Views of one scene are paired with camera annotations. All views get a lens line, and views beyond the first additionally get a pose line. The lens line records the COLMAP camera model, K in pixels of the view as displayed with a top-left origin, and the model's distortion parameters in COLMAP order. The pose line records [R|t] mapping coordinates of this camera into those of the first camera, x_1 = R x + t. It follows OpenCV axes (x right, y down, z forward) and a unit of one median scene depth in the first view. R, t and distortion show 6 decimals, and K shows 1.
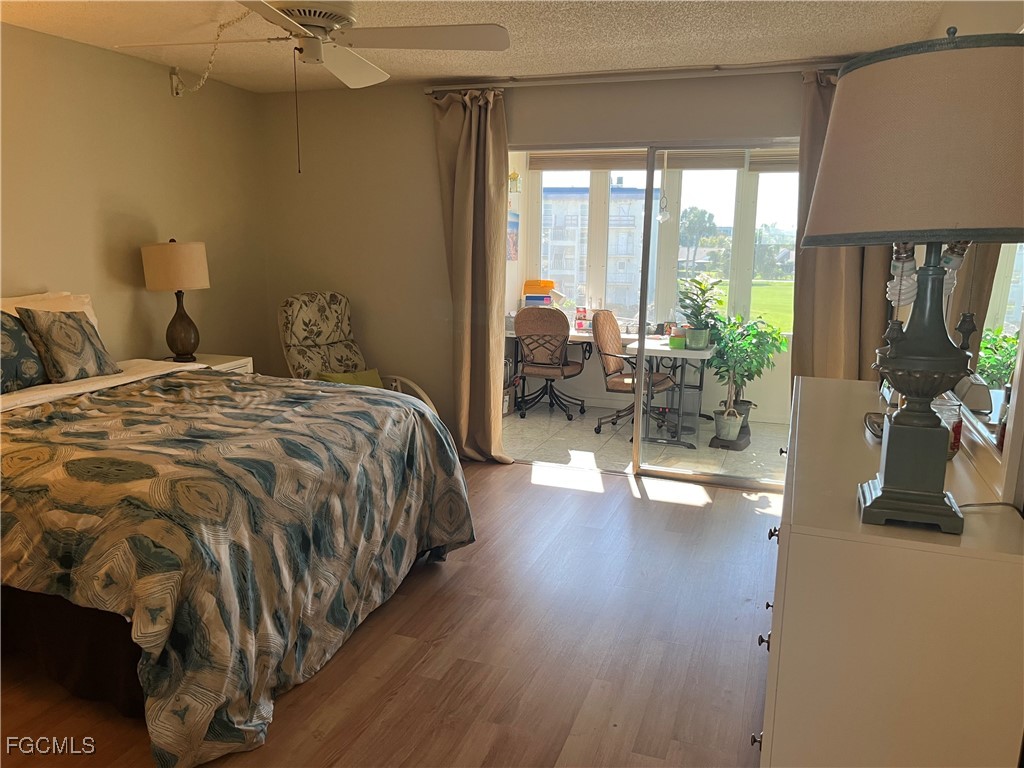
lens RADIAL K [[767.8, 0, 512.0], [0, 767.8, 384.0], [0, 0, 1]] dist [0.010940, -0.010402]
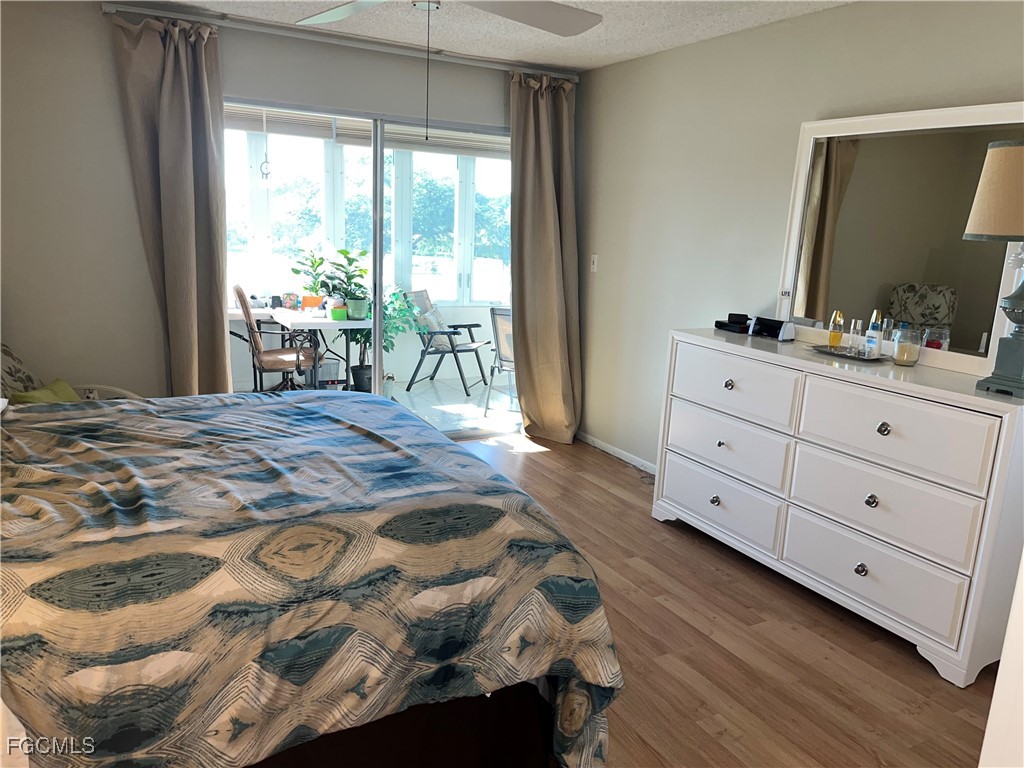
lens RADIAL K [[767.3, 0, 517.1], [0, 767.3, 387.4], [0, 0, 1]] dist [0.039961, -0.072892]
pose [[0.656675, -0.142617, 0.740566, -0.783930], [0.102625, 0.989721, 0.099600, -0.071098], [-0.747158, 0.010596, 0.664561, 0.324646]]
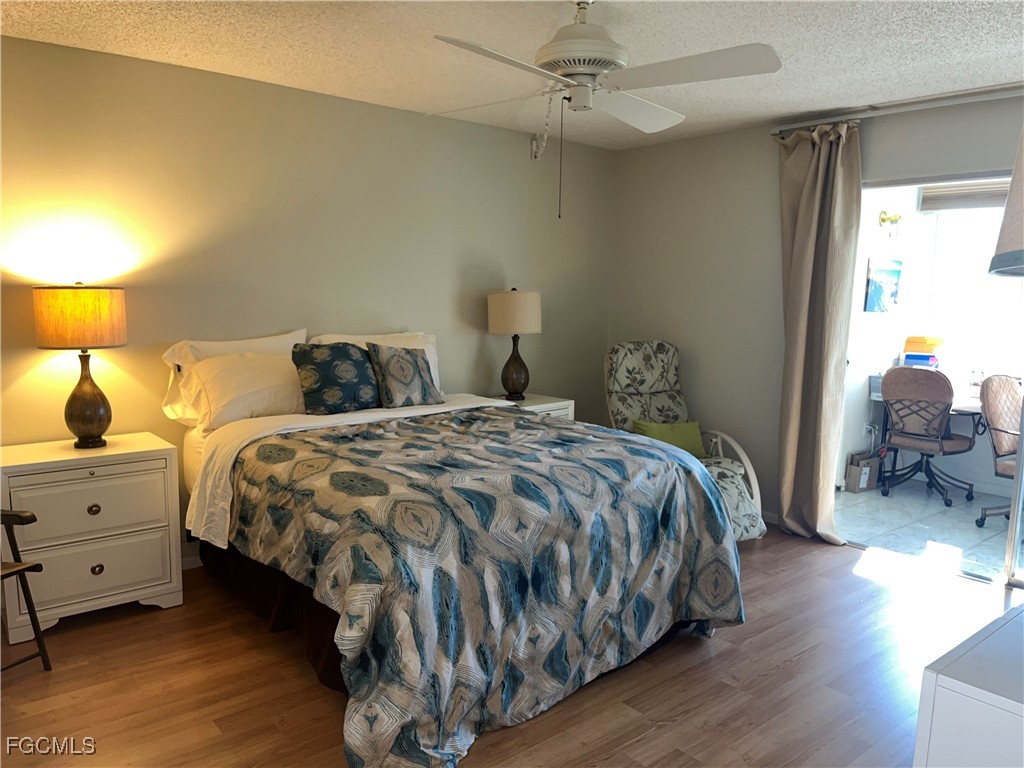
lens RADIAL K [[767.3, 0, 517.1], [0, 767.3, 387.4], [0, 0, 1]] dist [0.039961, -0.072892]
pose [[0.867815, 0.062149, -0.492986, 0.171104], [-0.094669, 0.994654, -0.041257, -0.003508], [0.487786, 0.082474, 0.869059, 0.094820]]
